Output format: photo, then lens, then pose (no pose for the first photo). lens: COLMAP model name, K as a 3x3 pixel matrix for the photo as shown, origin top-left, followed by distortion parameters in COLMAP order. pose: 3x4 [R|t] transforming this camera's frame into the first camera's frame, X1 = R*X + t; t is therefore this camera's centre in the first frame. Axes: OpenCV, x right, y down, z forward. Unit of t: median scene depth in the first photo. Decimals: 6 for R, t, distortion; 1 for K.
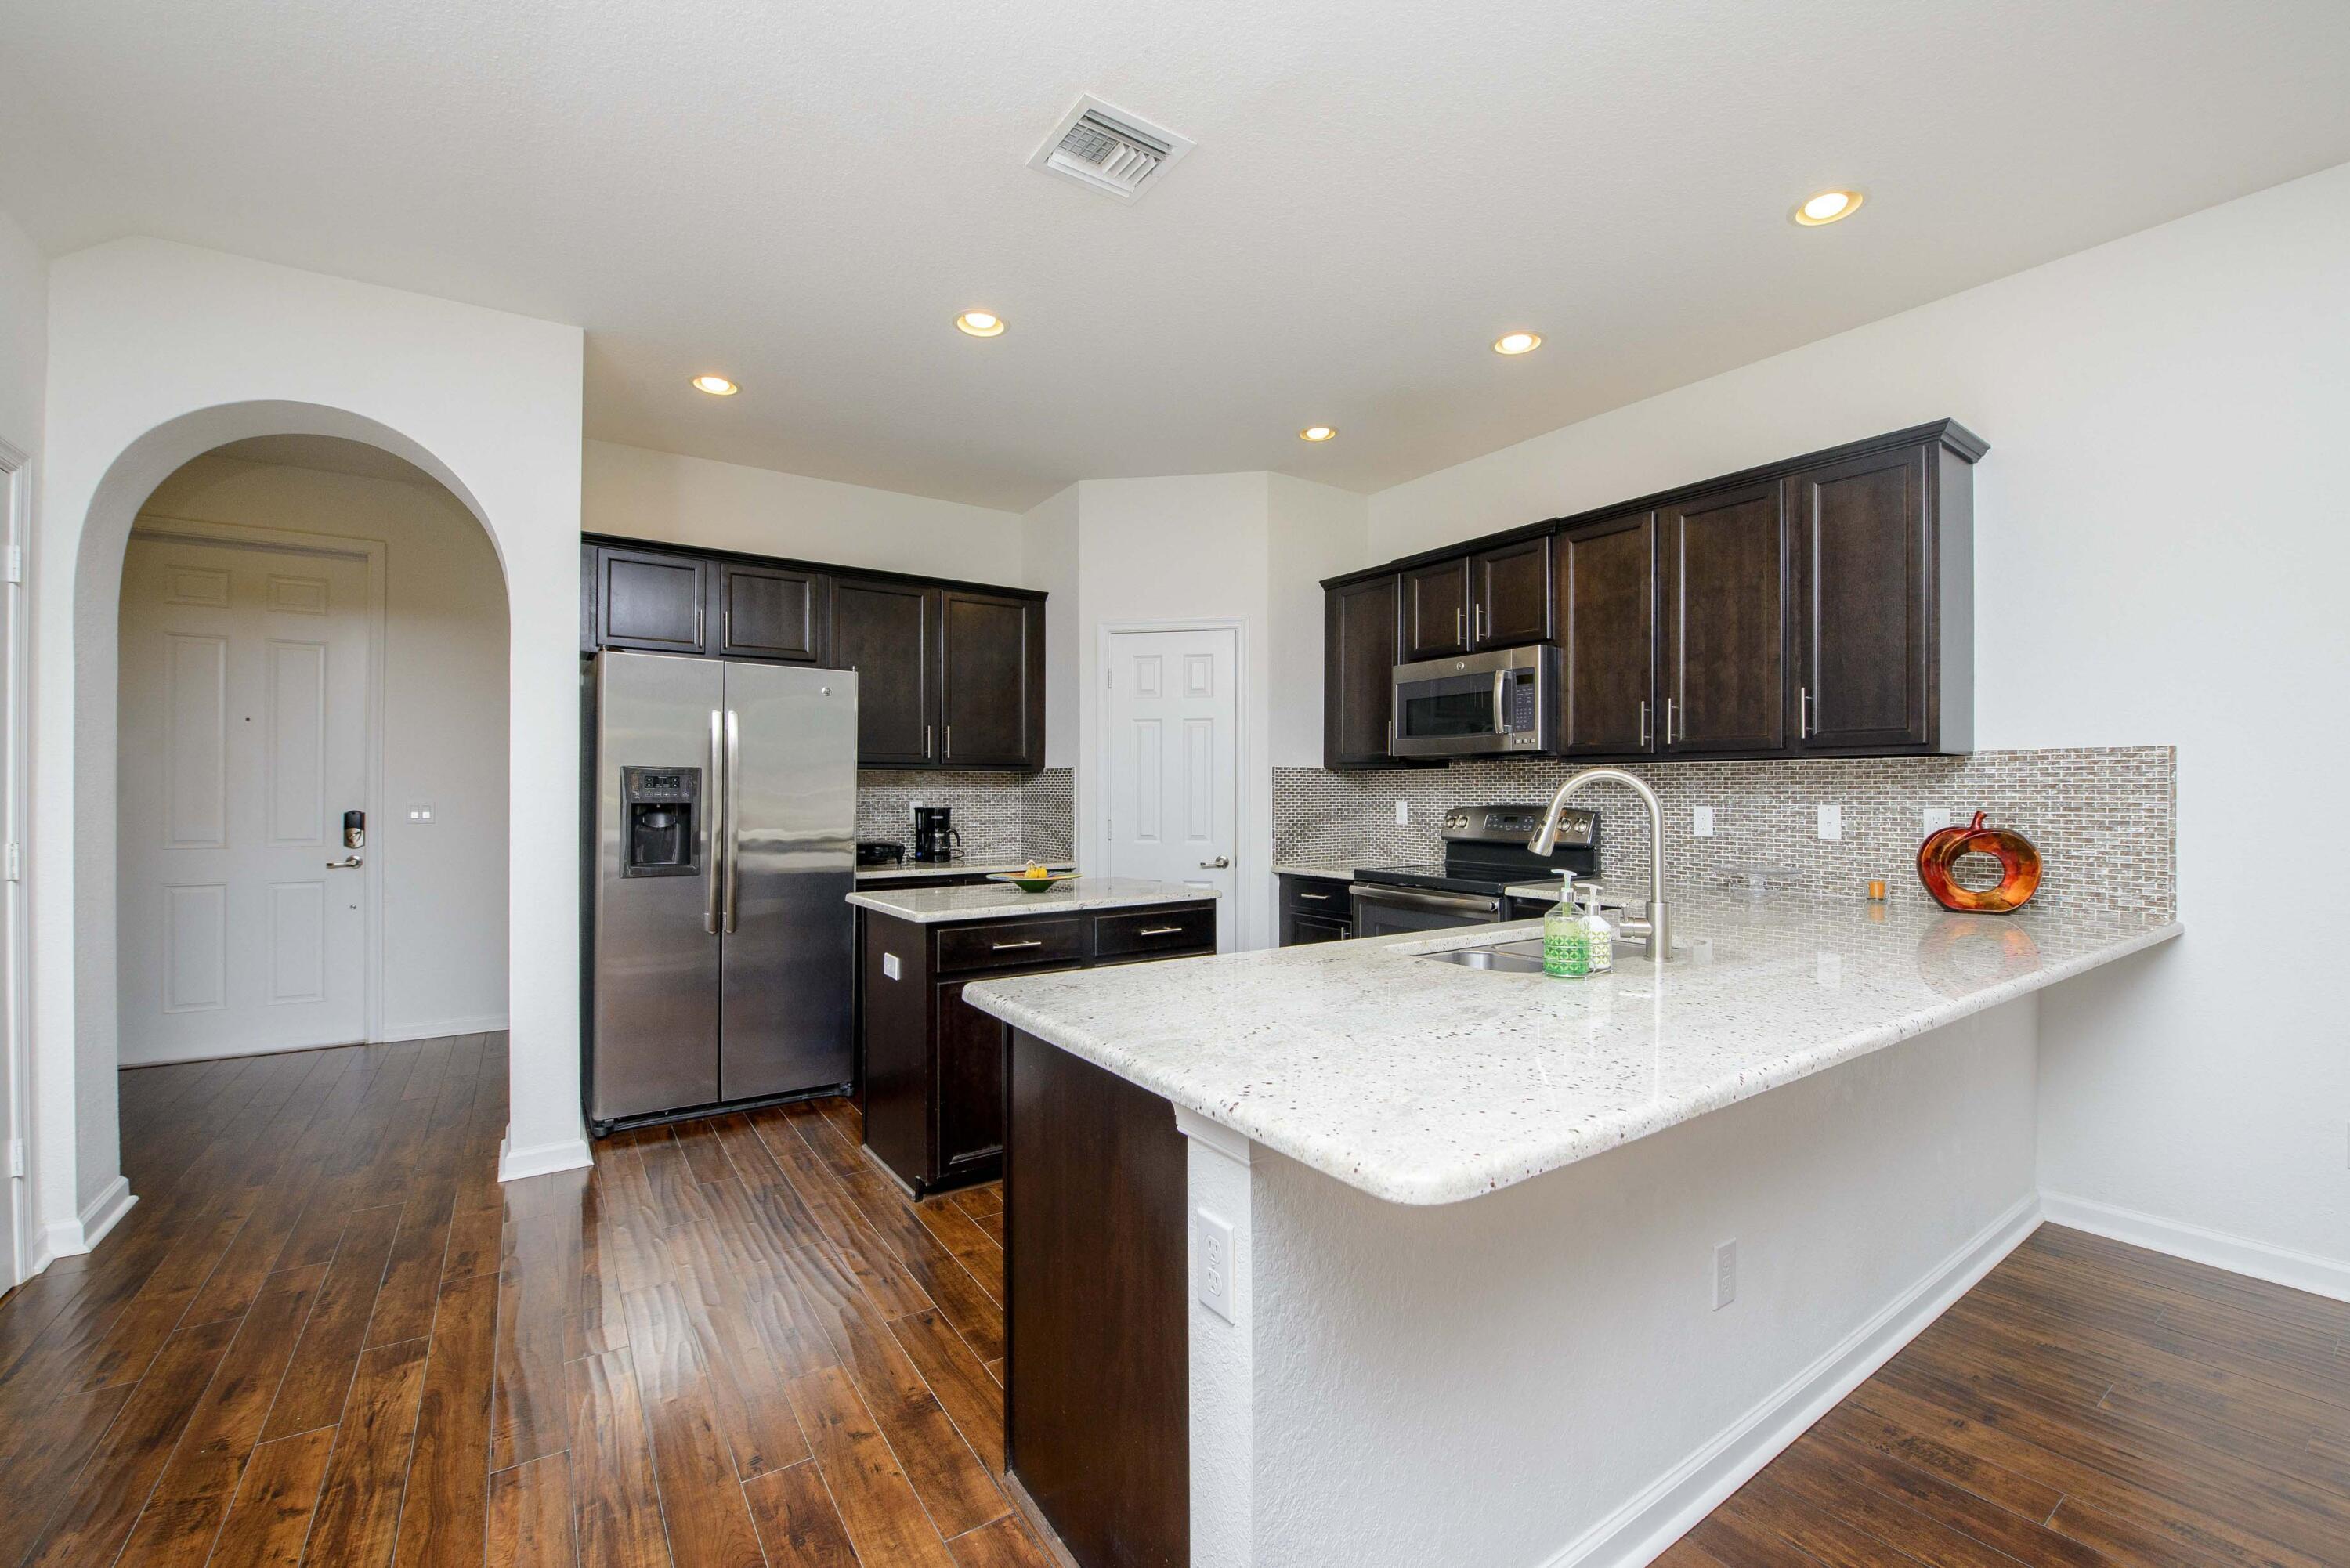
lens RADIAL K [[977.5, 0, 1238.4], [0, 977.5, 789.2], [0, 0, 1]] dist [-0.009532, -0.000259]
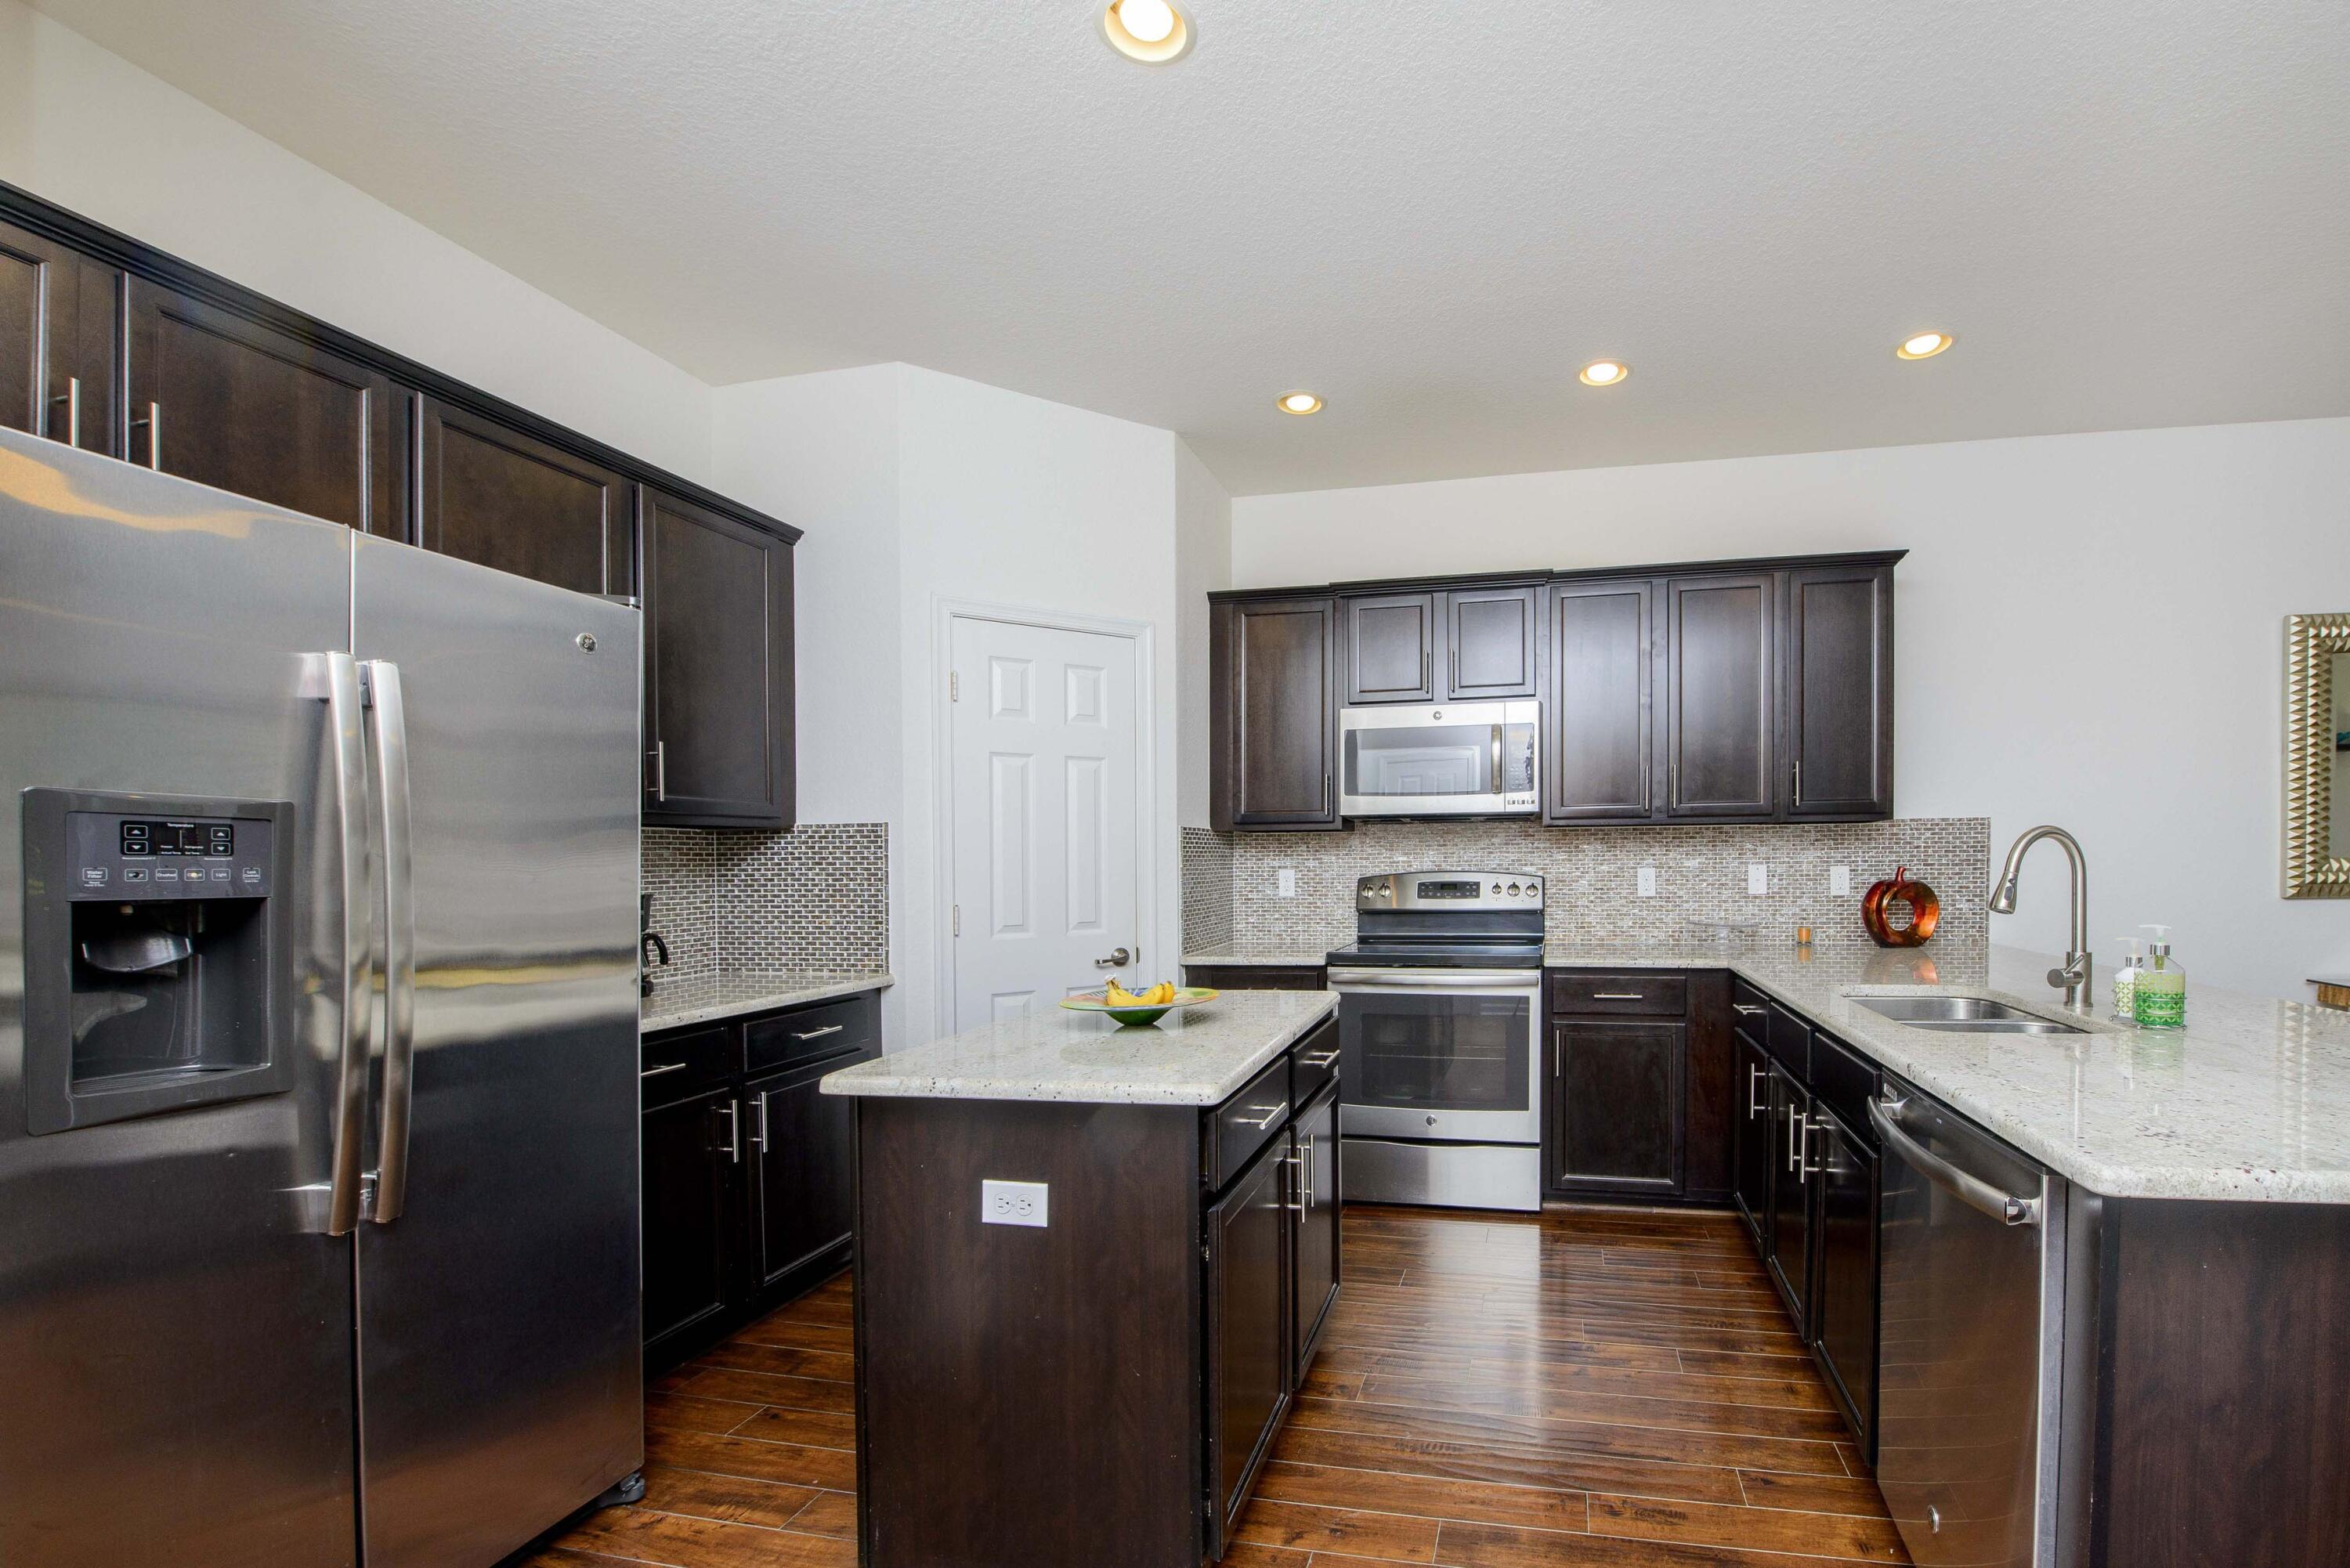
lens RADIAL K [[984.1, 0, 1367.0], [0, 984.1, 875.2], [0, 0, 1]] dist [-0.015315, -0.000277]
pose [[0.741446, -0.019010, 0.670744, -0.403594], [0.008423, 0.999784, 0.019024, 0.001985], [-0.670960, -0.008455, 0.741445, 0.367377]]
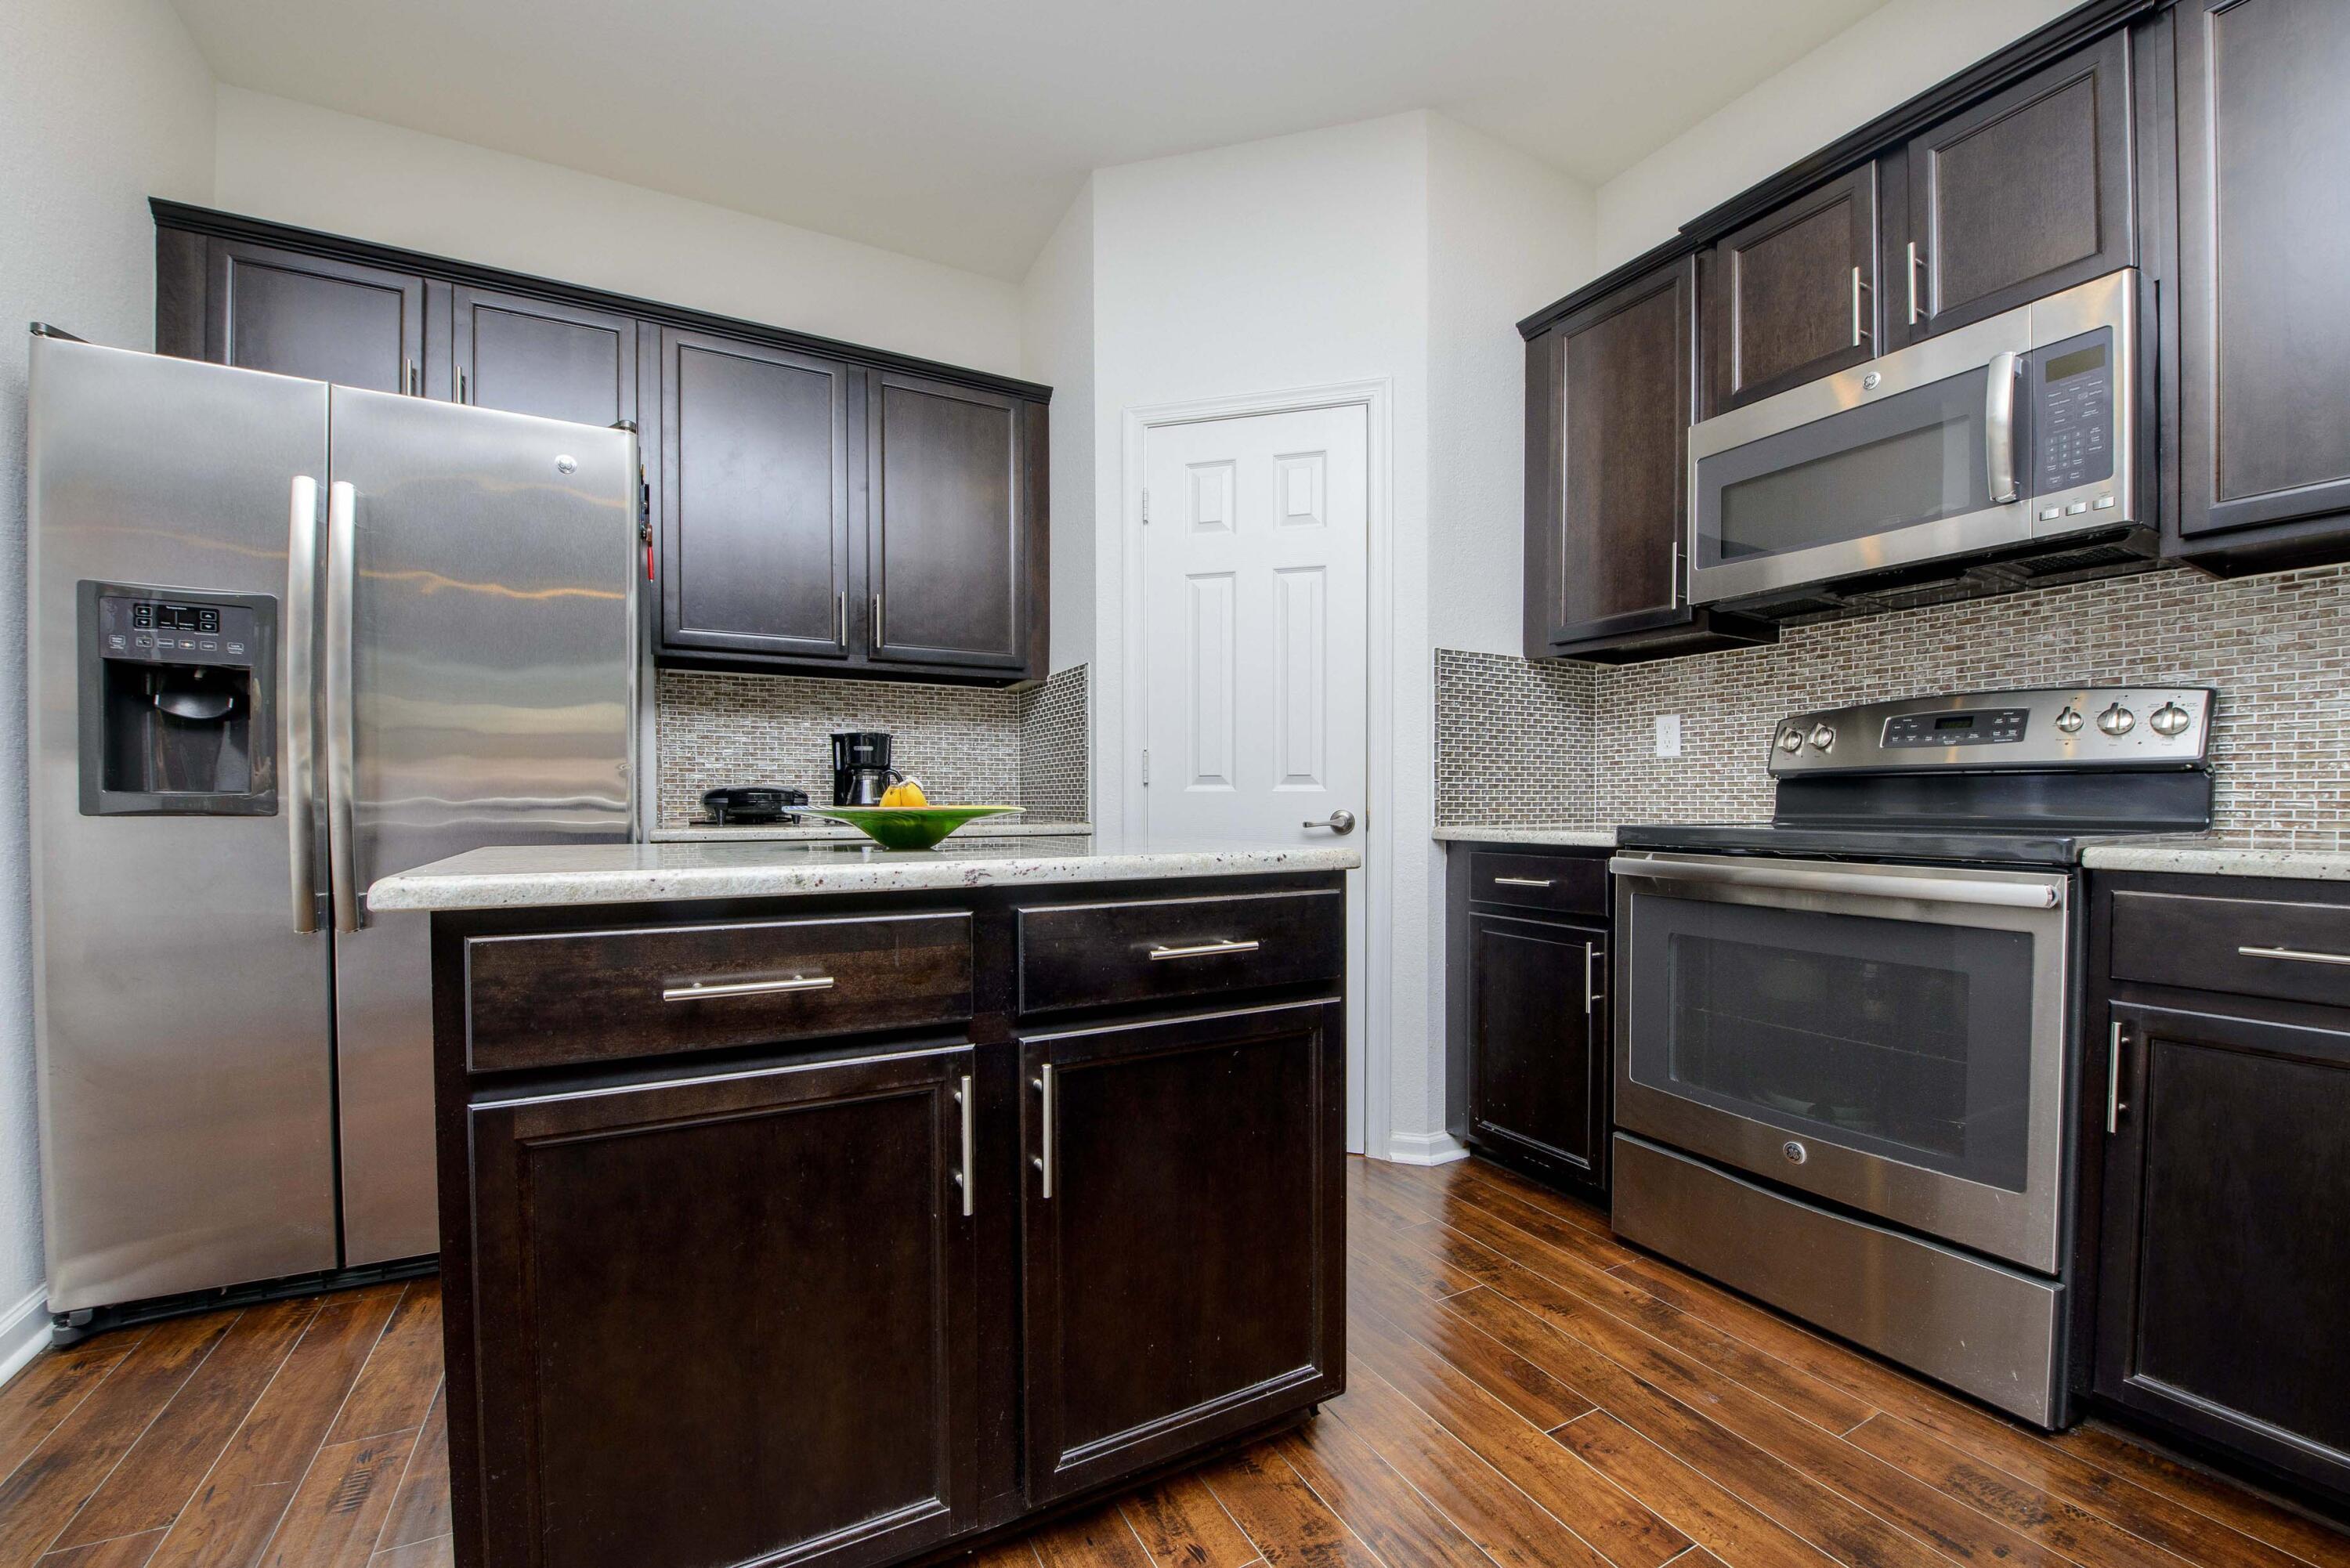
lens RADIAL K [[929.0, 0, 1193.3], [0, 929.0, 823.9], [0, 0, 1]] dist [-0.014779, -0.002028]
pose [[0.988403, -0.002623, -0.151832, -0.022543], [0.006044, 0.999738, 0.022075, 0.069373], [0.151734, -0.022737, 0.988160, 0.503686]]
